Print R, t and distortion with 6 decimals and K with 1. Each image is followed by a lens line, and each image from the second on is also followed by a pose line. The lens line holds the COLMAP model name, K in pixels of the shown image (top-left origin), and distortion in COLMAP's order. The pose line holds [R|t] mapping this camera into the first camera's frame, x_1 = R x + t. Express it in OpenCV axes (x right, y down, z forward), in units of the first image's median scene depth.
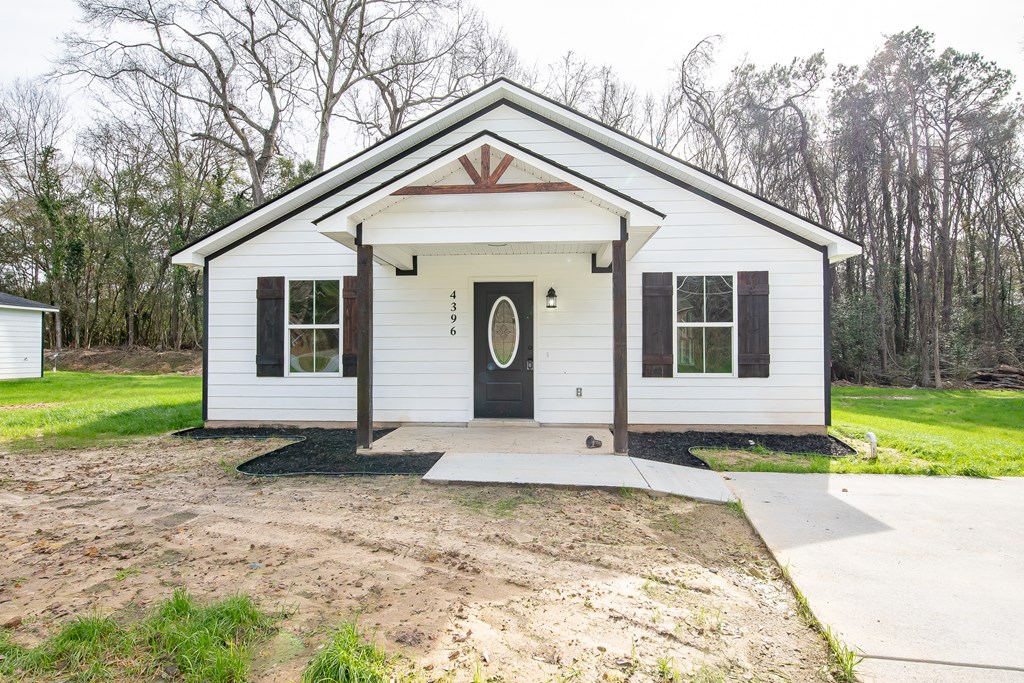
lens RADIAL K [[556.0, 0, 512.0], [0, 556.0, 341.5], [0, 0, 1]] dist [0.000154, 0.000839]
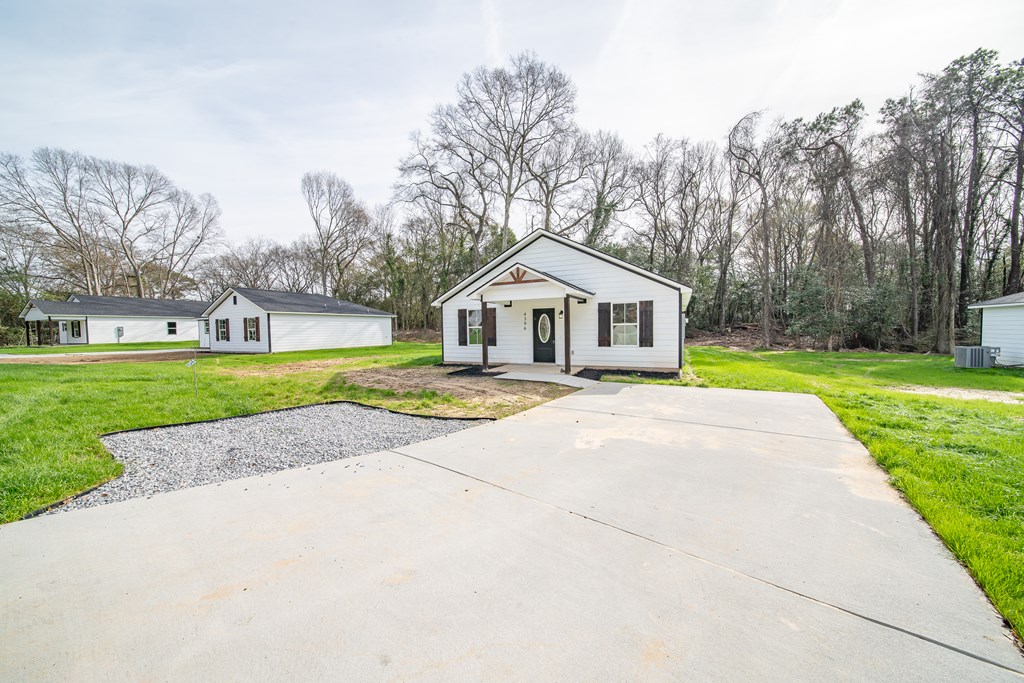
lens RADIAL K [[355.1, 0, 508.7], [0, 355.1, 341.9], [0, 0, 1]] dist [0.000033, -0.001951]
pose [[0.930158, -0.000496, -0.367160, 0.417894], [0.022029, 0.998273, 0.054460, -0.045969], [0.366499, -0.058744, 0.928562, -0.543083]]
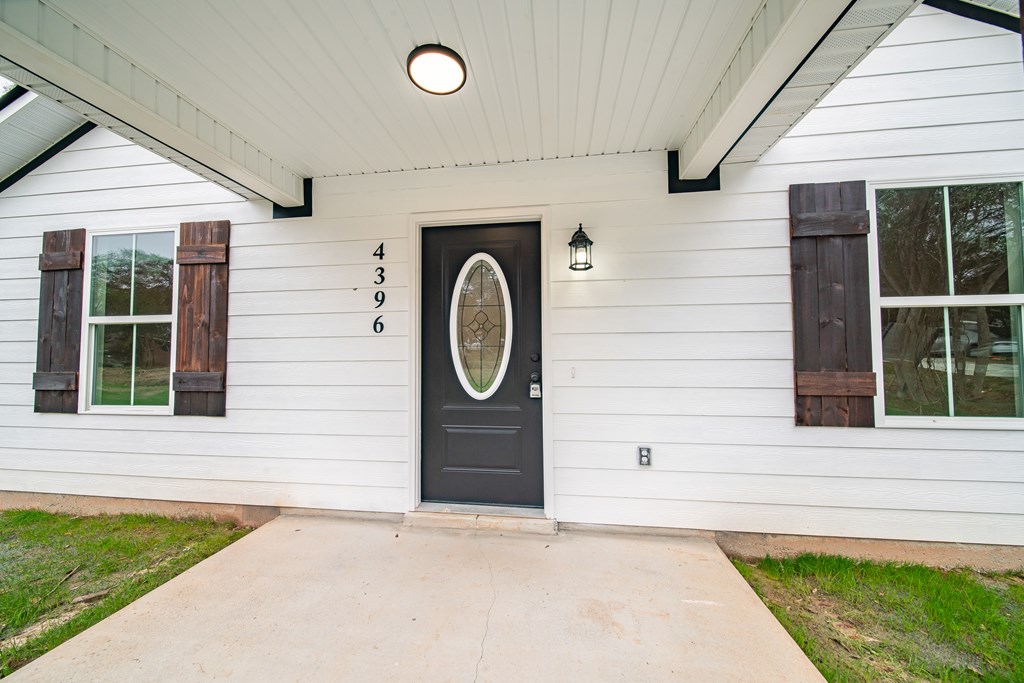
lens RADIAL K [[355.1, 0, 508.7], [0, 355.1, 341.9], [0, 0, 1]] dist [0.000033, -0.001951]
pose [[0.998325, -0.006953, -0.057437, 0.027141], [0.005525, 0.999672, -0.024992, 0.005134], [0.057592, 0.024633, 0.998036, 0.679645]]
